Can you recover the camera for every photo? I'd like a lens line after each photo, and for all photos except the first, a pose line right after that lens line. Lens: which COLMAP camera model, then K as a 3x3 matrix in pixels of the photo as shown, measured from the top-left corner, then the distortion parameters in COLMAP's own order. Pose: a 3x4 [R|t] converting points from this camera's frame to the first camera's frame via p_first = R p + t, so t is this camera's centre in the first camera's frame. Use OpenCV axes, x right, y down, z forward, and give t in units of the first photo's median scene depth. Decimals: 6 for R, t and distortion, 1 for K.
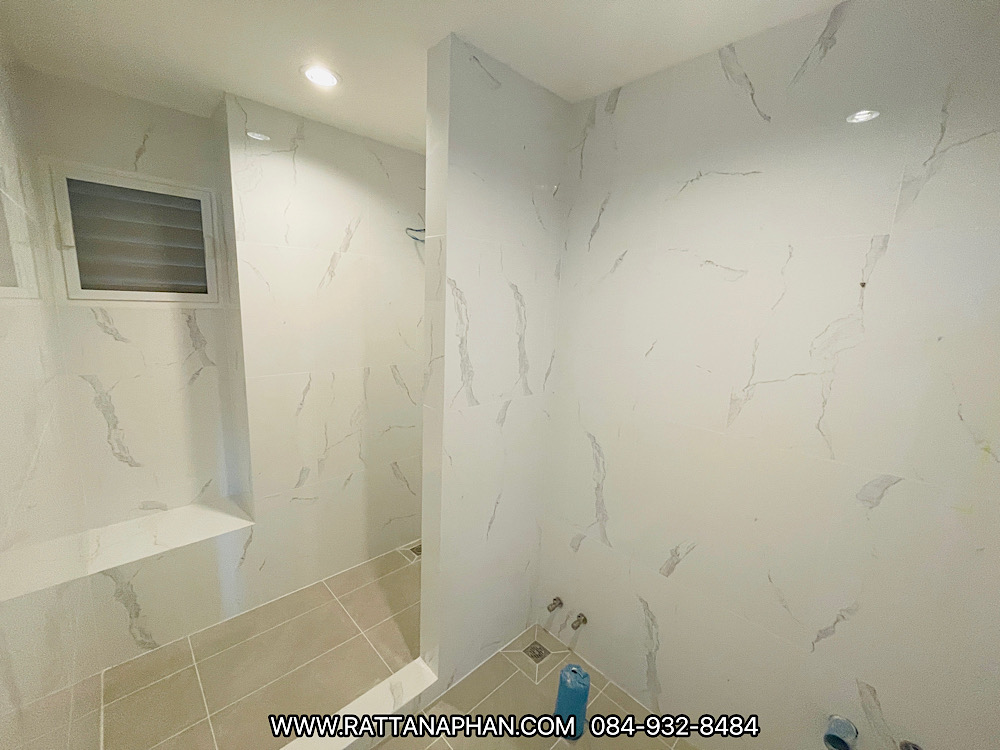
lens RADIAL K [[403.7, 0, 502.2], [0, 403.7, 373.9], [0, 0, 1]] dist [-0.001685, -0.000366]
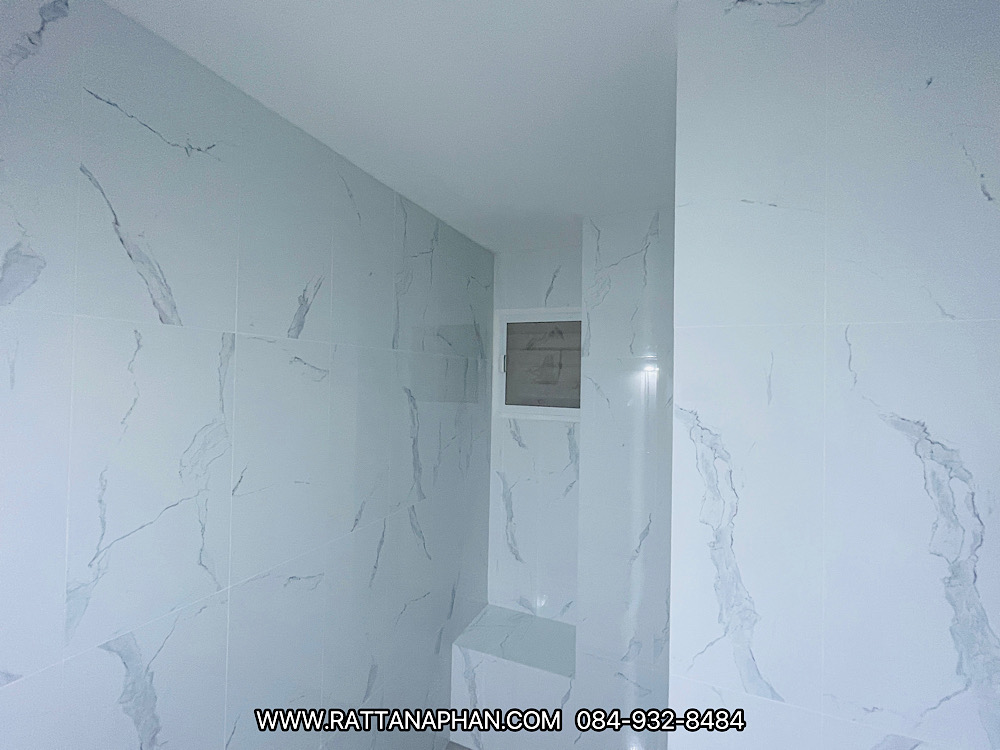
lens RADIAL K [[442.3, 0, 501.8], [0, 442.3, 370.7], [0, 0, 1]] dist [-0.001691, -0.000550]
pose [[0.384191, -0.049574, -0.921922, 0.237051], [-0.169147, 0.977877, -0.123071, -0.134078], [0.907627, 0.203224, 0.367306, 0.437814]]
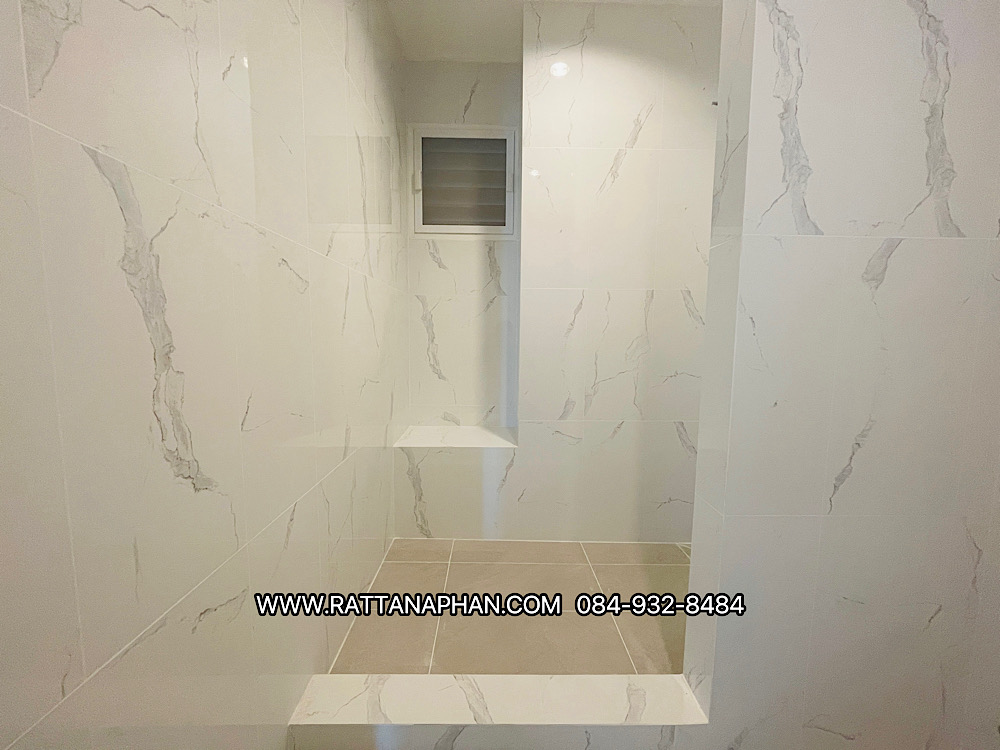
lens RADIAL K [[403.7, 0, 500.6], [0, 403.7, 374.8], [0, 0, 1]] dist [-0.001685, -0.000366]
pose [[0.729864, 0.027391, -0.683044, 0.003342], [-0.098691, 0.992951, -0.065637, 0.300134], [0.676431, 0.115316, 0.727422, 0.292181]]
